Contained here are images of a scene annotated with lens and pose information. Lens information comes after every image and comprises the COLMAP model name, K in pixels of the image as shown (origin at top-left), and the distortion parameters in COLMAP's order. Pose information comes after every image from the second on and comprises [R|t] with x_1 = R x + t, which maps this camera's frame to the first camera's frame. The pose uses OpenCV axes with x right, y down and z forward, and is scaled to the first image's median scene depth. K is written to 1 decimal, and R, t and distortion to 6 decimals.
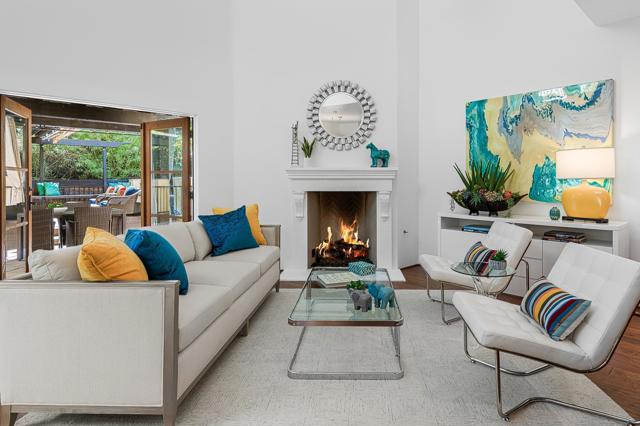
lens RADIAL K [[370.3, 0, 349.1], [0, 370.3, 186.7], [0, 0, 1]] dist [0.016570, -0.000779]
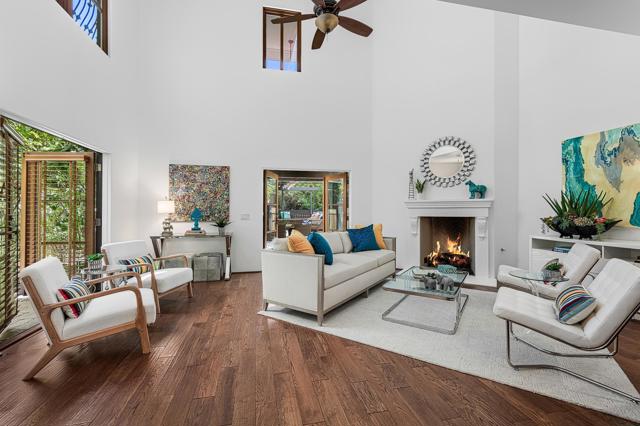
lens RADIAL K [[282.9, 0, 313.7], [0, 282.9, 211.1], [0, 0, 1]] dist [-0.000304, -0.000554]
pose [[0.833614, -0.001376, -0.552345, 0.158356], [-0.007015, 0.999890, -0.013080, 0.009164], [0.552303, 0.014778, 0.833513, -0.158605]]
